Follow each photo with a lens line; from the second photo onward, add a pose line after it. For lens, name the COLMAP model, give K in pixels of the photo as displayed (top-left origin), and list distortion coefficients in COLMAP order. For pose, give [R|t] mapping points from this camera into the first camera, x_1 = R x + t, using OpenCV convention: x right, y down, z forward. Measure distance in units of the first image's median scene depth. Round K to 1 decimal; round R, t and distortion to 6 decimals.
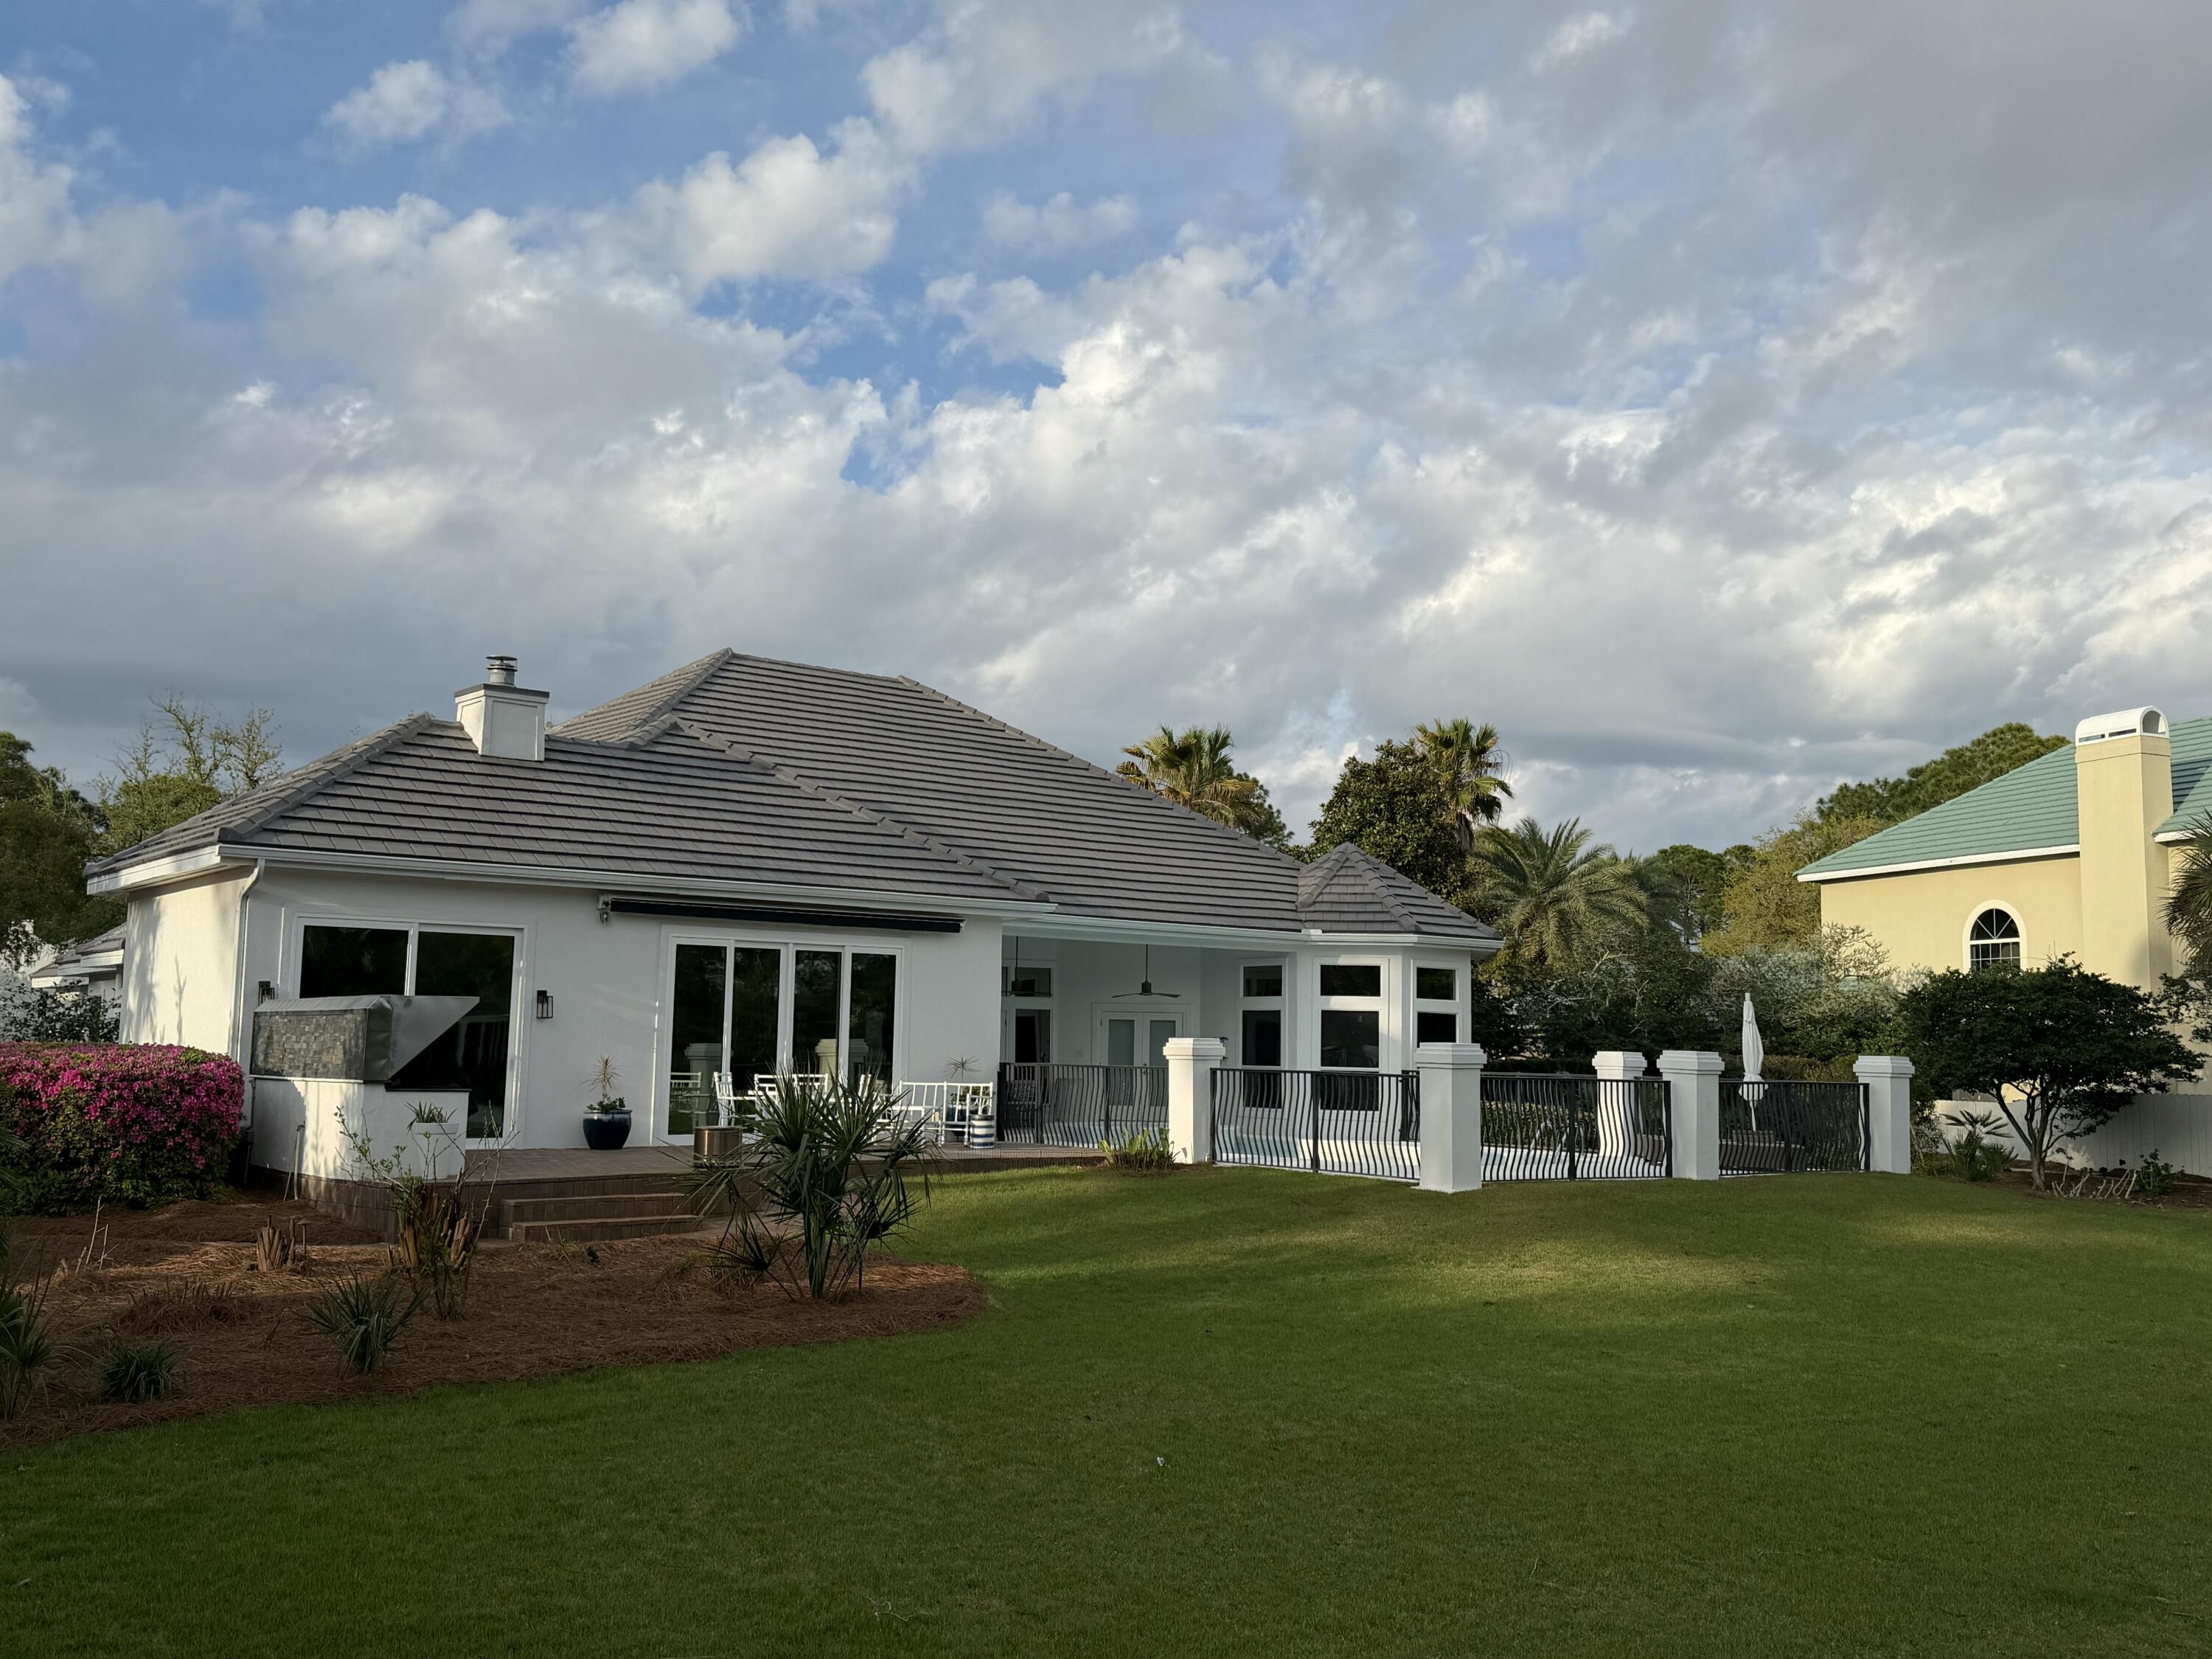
lens RADIAL K [[1994.7, 0, 1105.3], [0, 1994.7, 824.2], [0, 0, 1]] dist [0.165314, -0.272343]
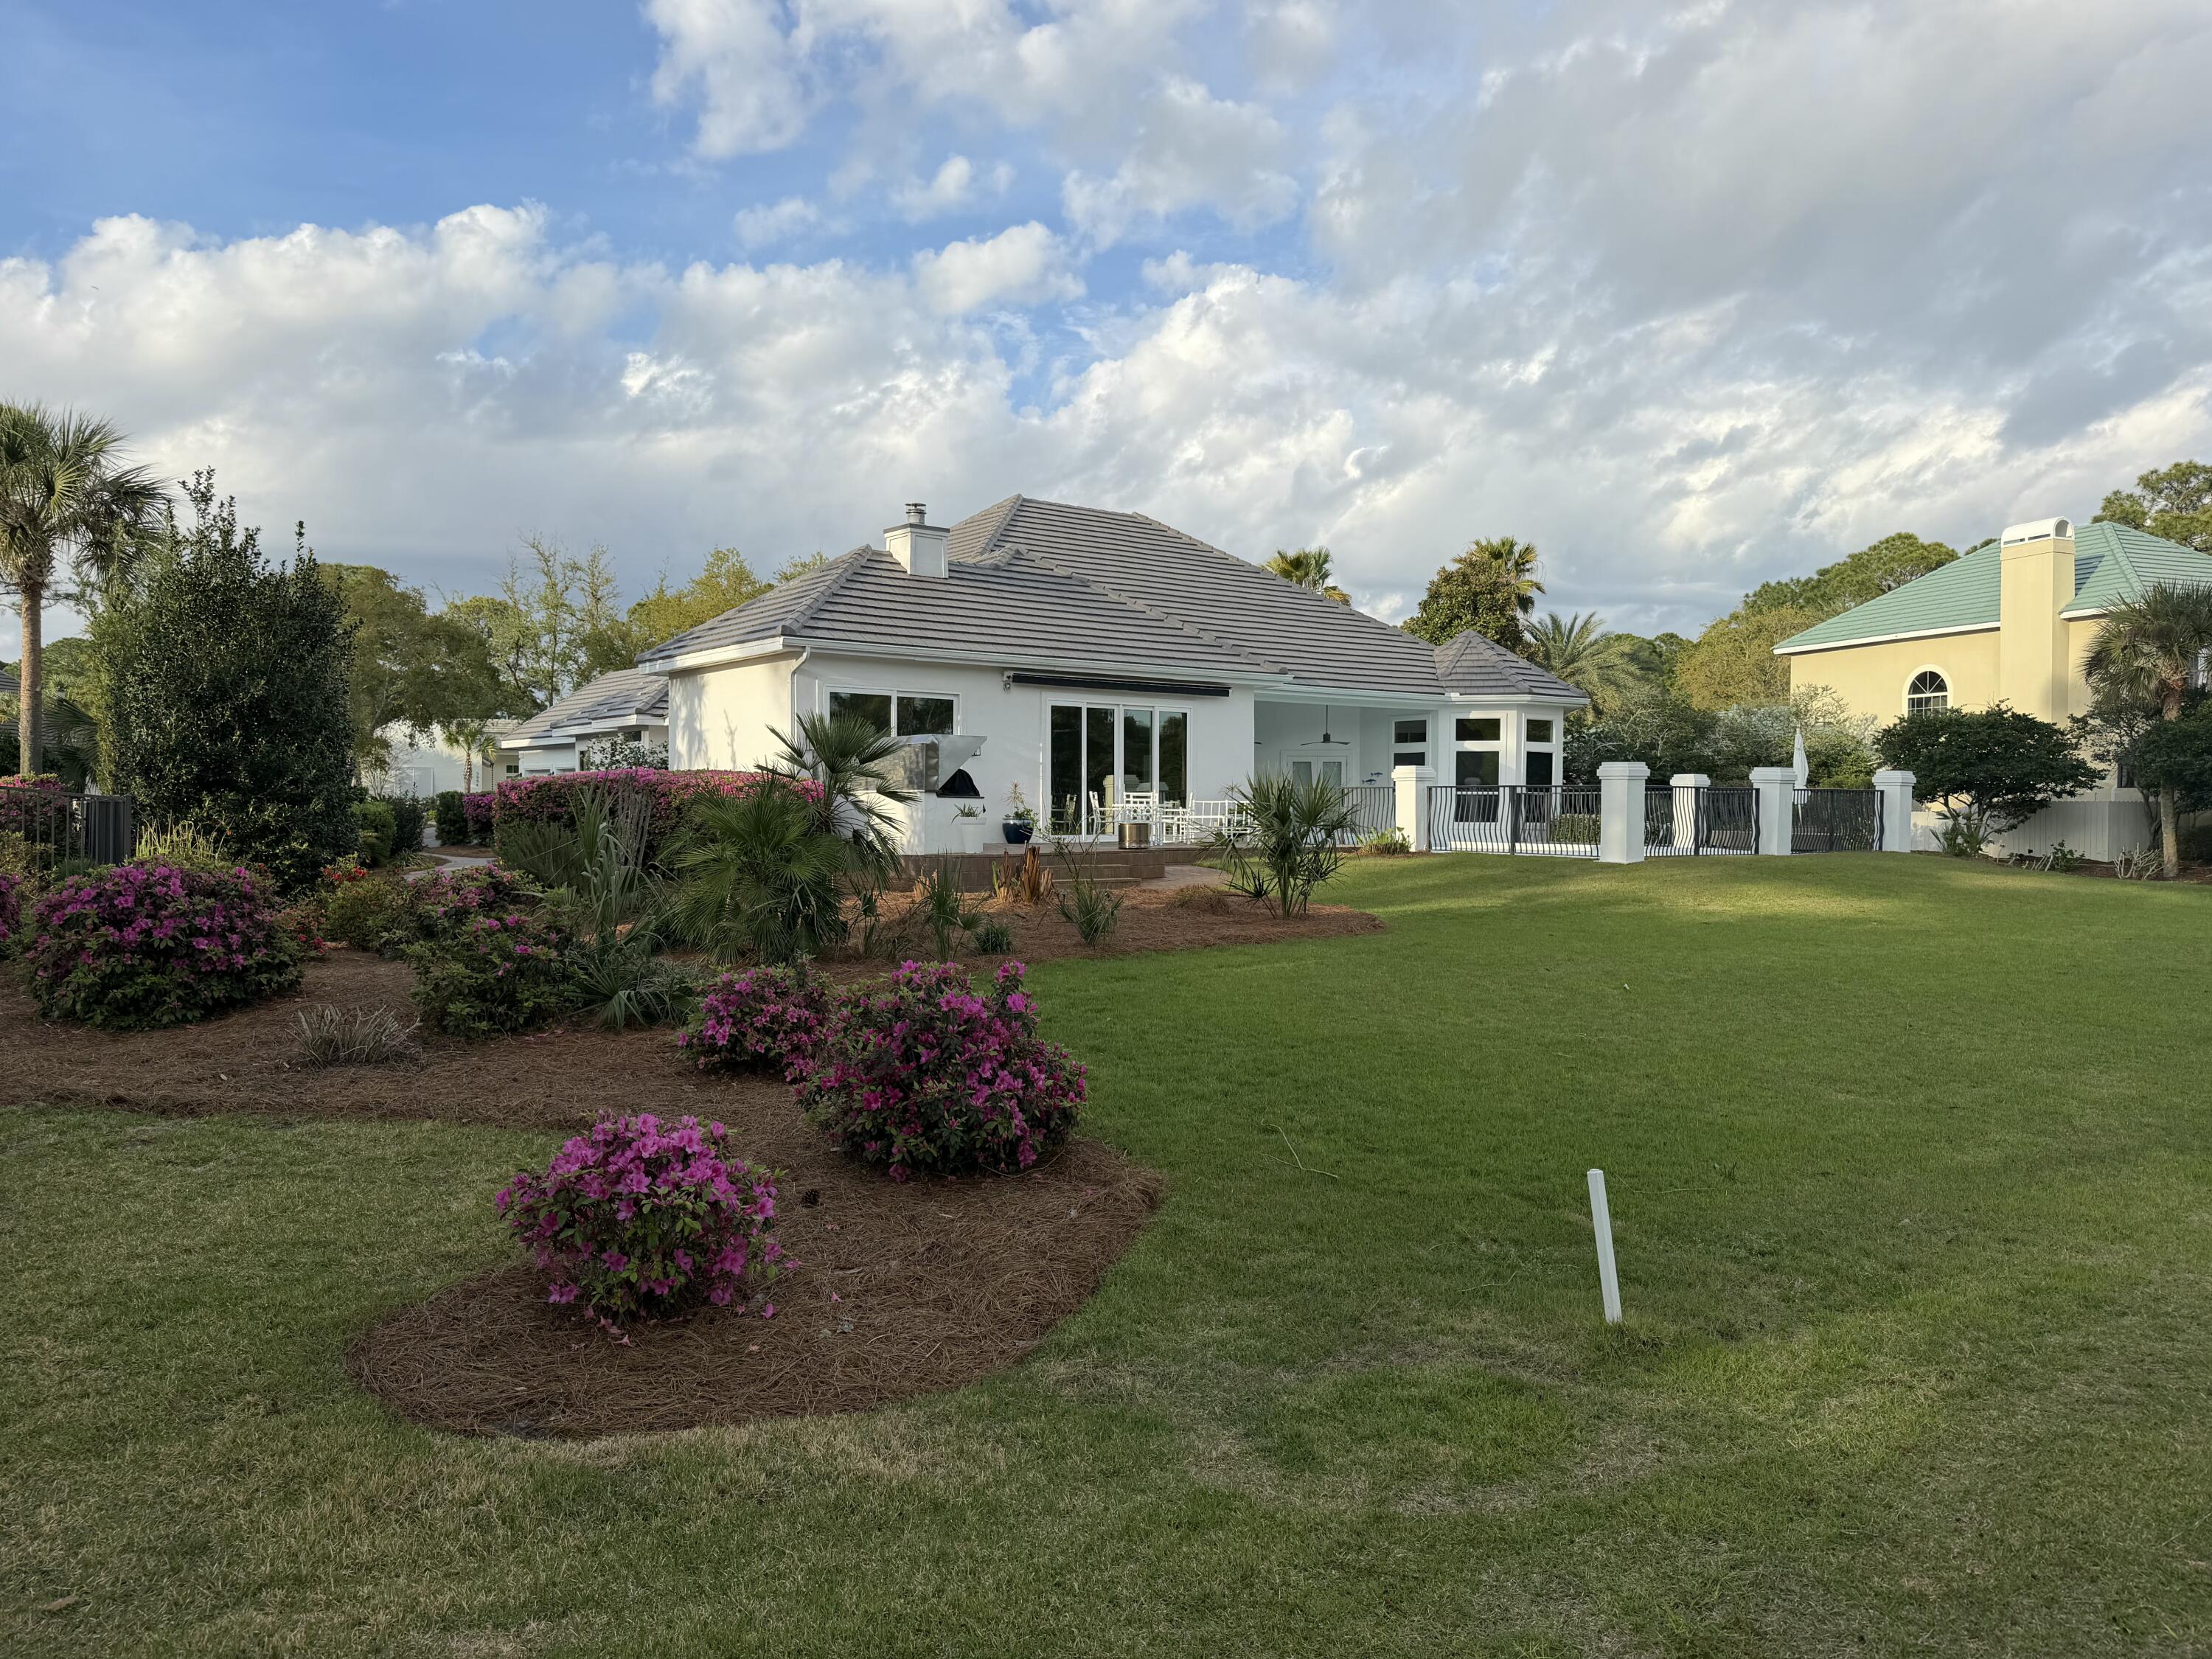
lens RADIAL K [[1522.9, 0, 1098.4], [0, 1522.9, 829.4], [0, 0, 1]] dist [0.130875, -0.204990]
pose [[0.999158, -0.010482, -0.039663, -0.100117], [0.015553, 0.991421, 0.129782, 0.004734], [0.037962, -0.130290, 0.990749, -0.071770]]
